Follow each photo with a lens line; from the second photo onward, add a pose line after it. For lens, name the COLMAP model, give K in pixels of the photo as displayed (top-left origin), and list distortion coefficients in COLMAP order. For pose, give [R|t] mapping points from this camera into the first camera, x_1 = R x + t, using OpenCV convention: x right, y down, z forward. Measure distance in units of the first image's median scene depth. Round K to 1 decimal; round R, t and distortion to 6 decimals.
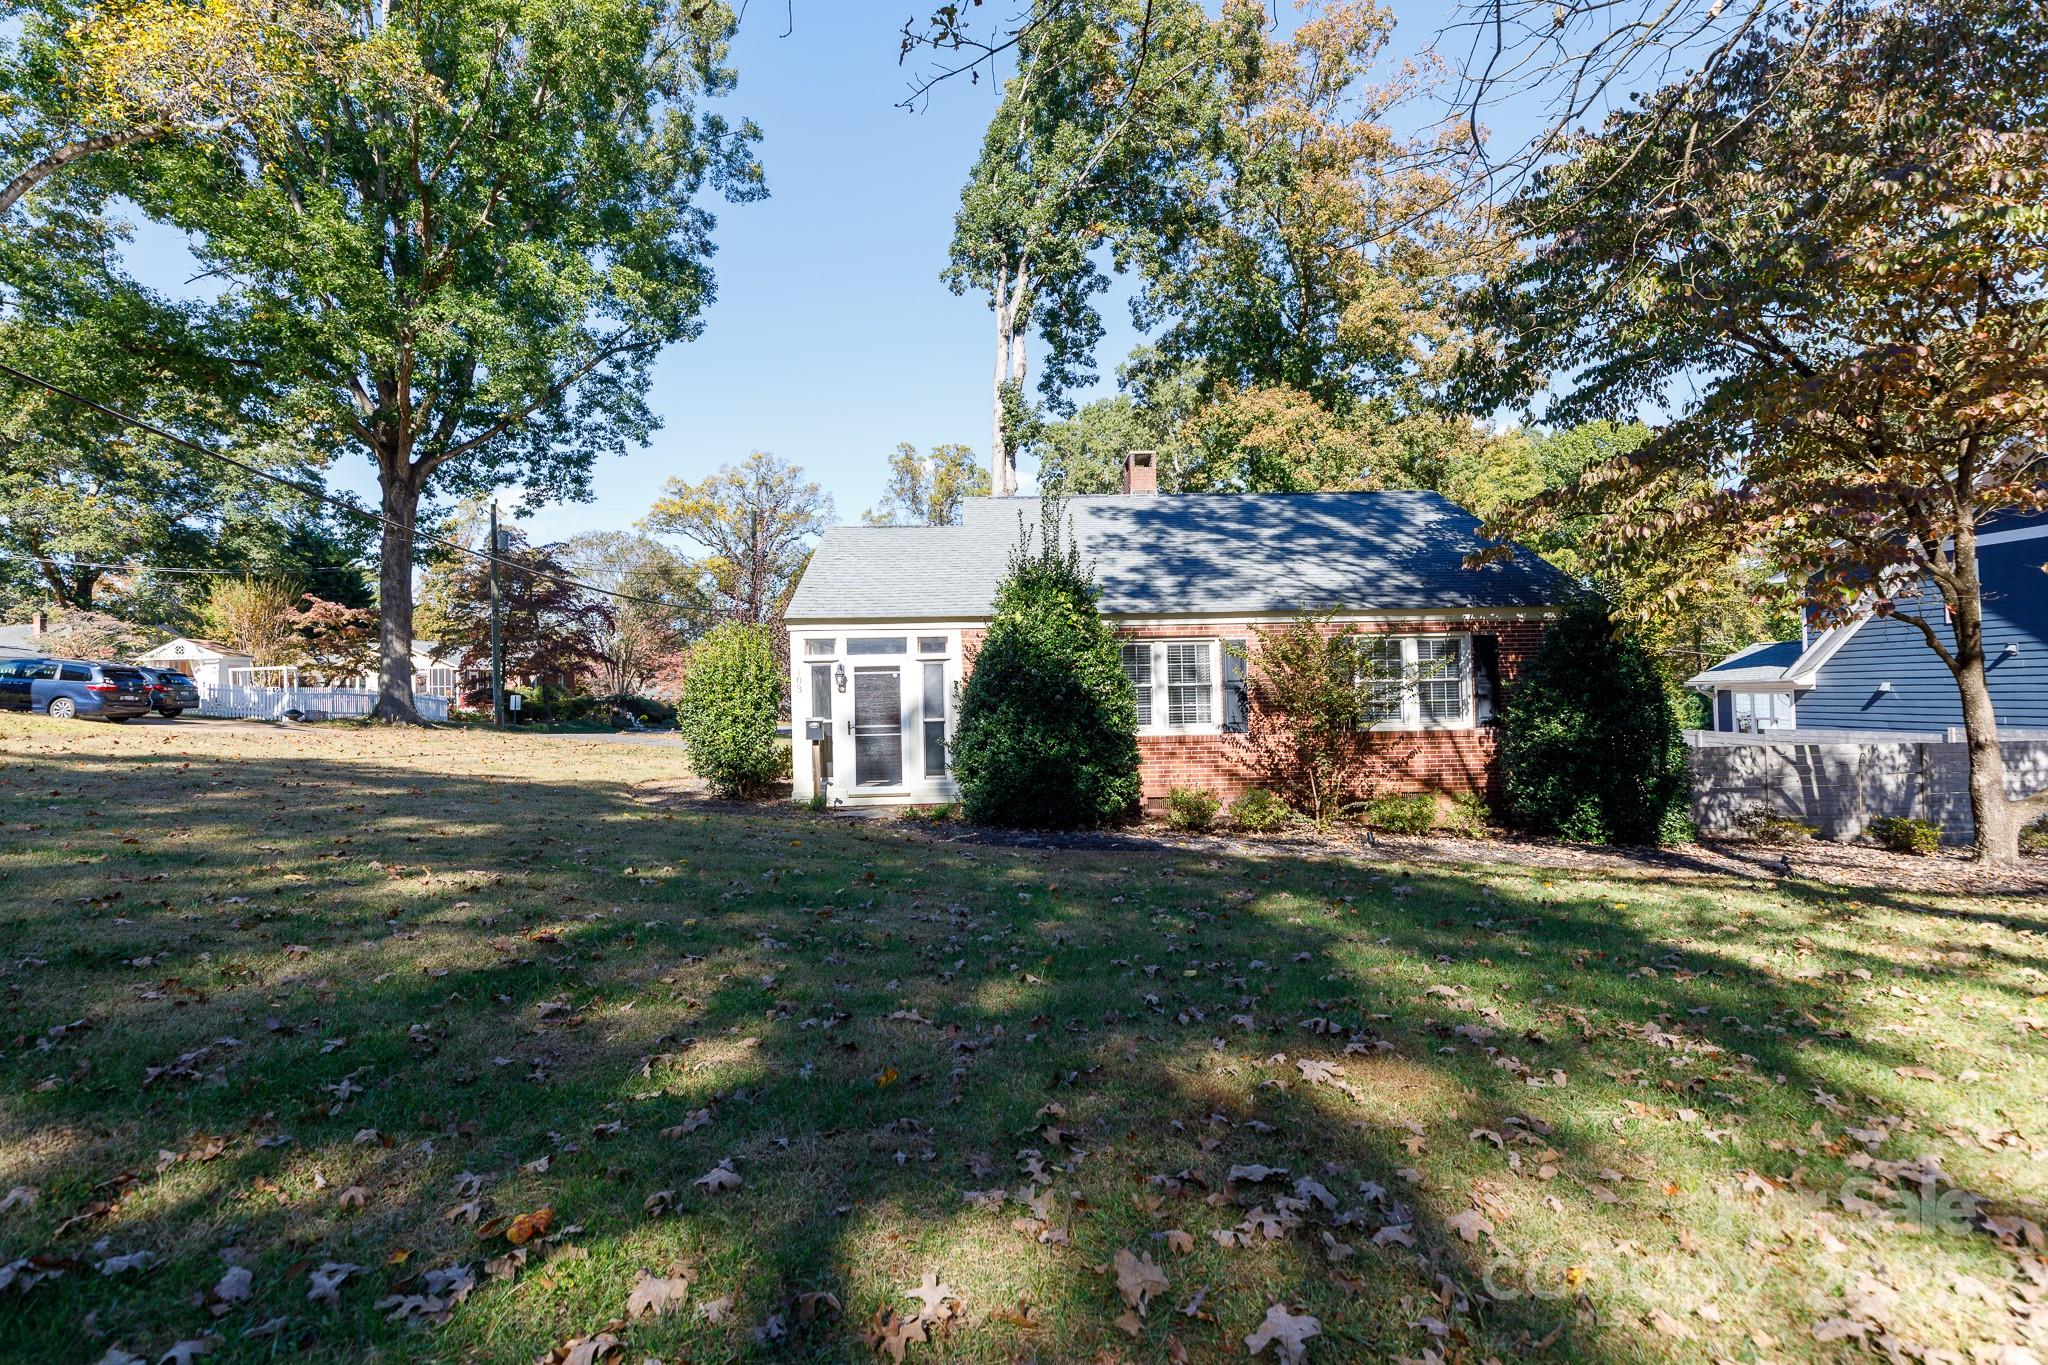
lens RADIAL K [[1016.6, 0, 1022.7], [0, 1016.6, 684.1], [0, 0, 1]] dist [0.002143, 0.000180]
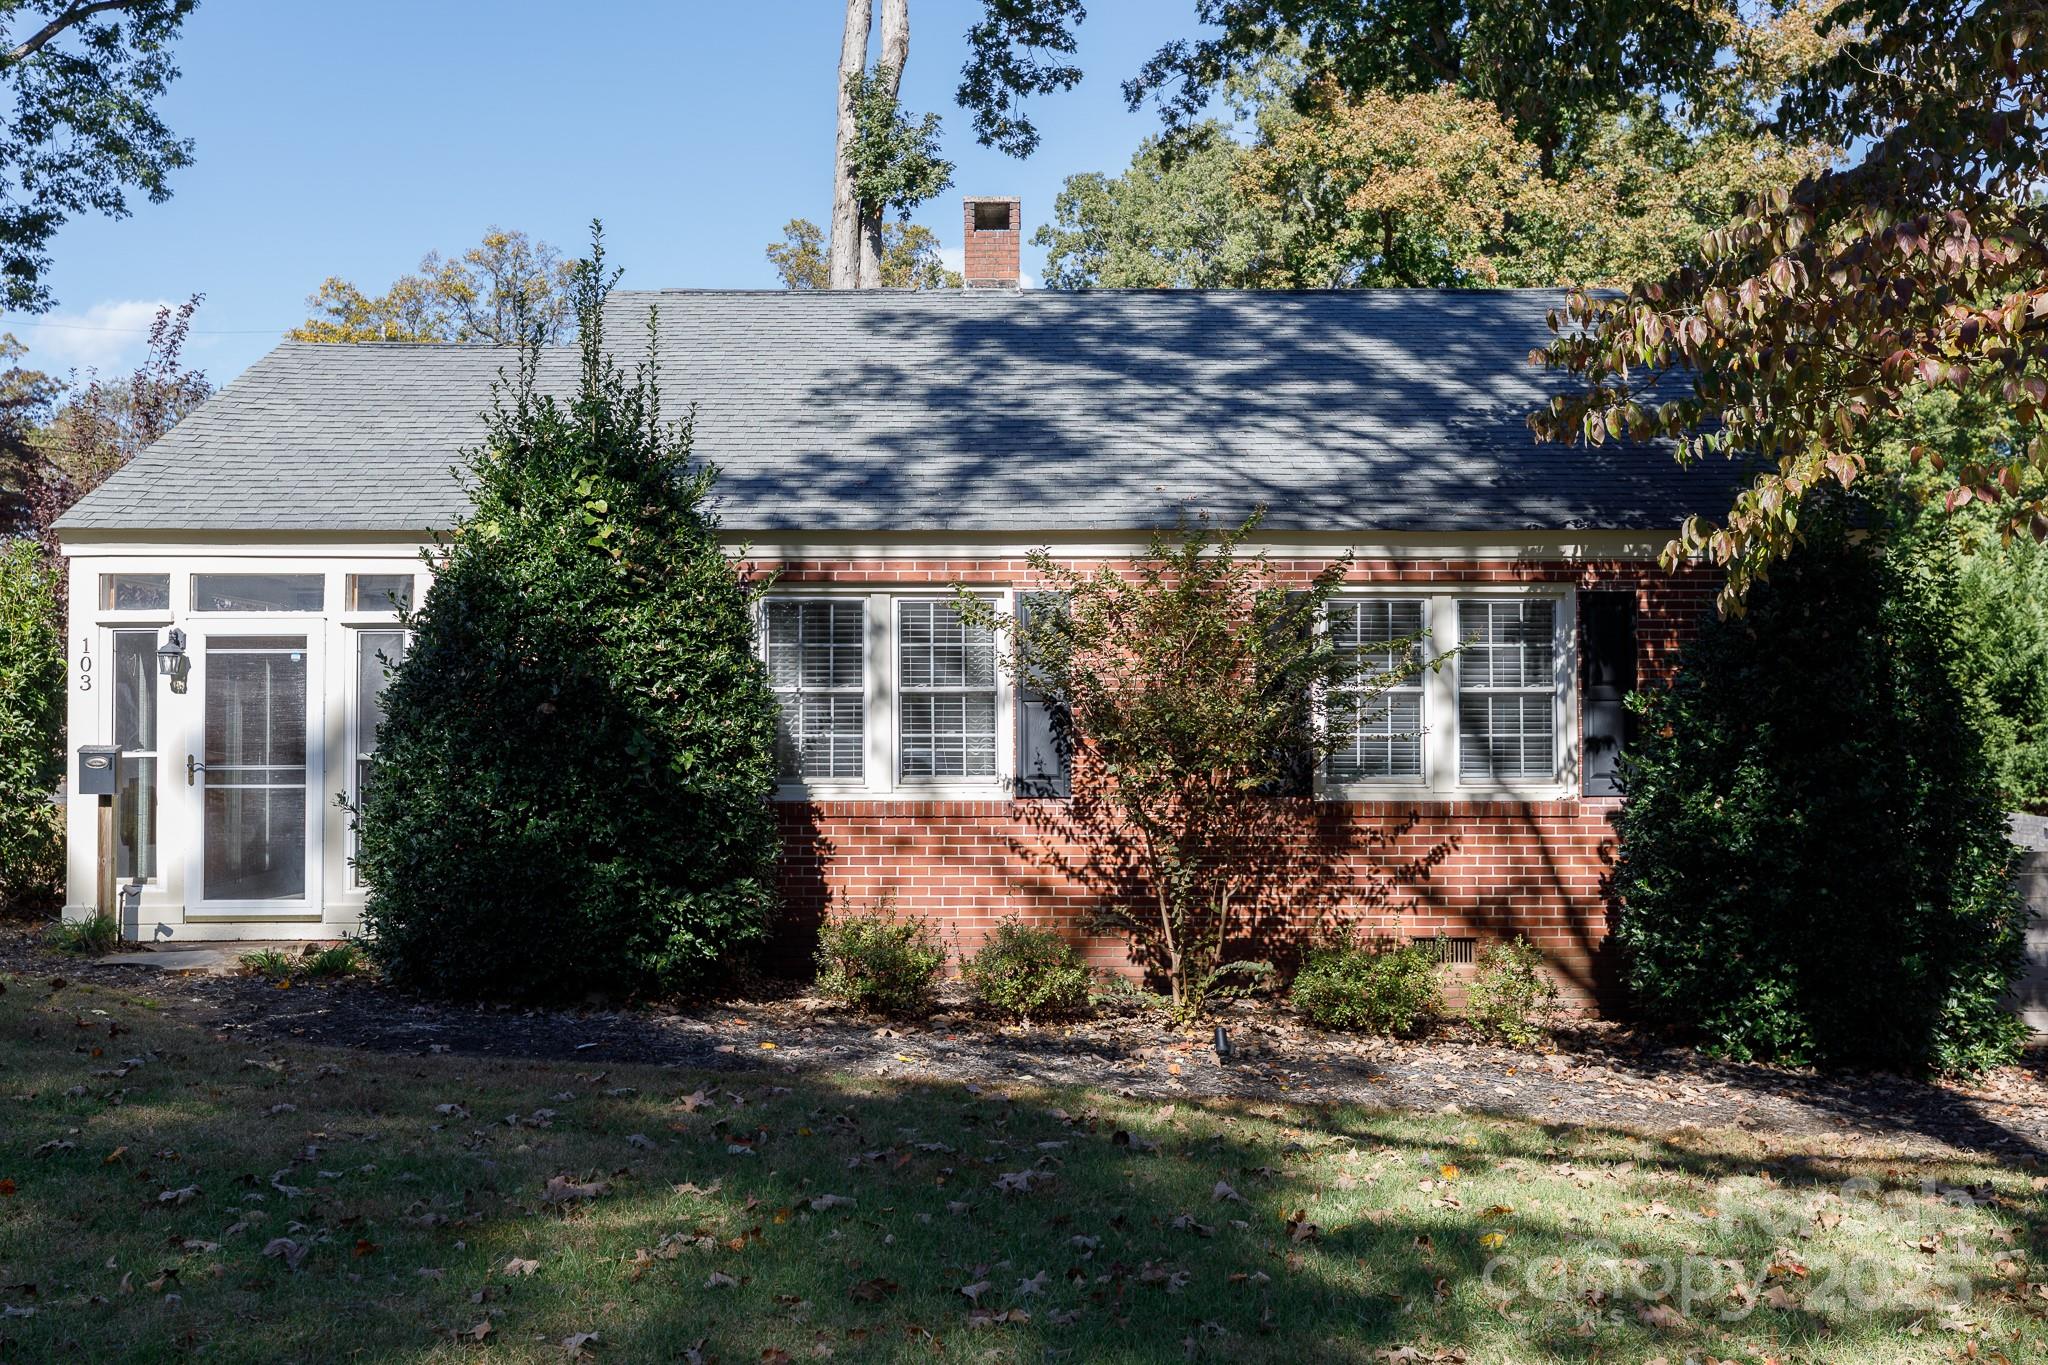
lens RADIAL K [[1991.0, 0, 1021.3], [0, 1991.0, 686.4], [0, 0, 1]] dist [0.010937, -0.002490]
pose [[0.999297, 0.018629, -0.032536, 0.224355], [-0.018888, 0.999792, -0.007663, 0.005239], [0.032386, 0.008272, 0.999441, 0.112089]]
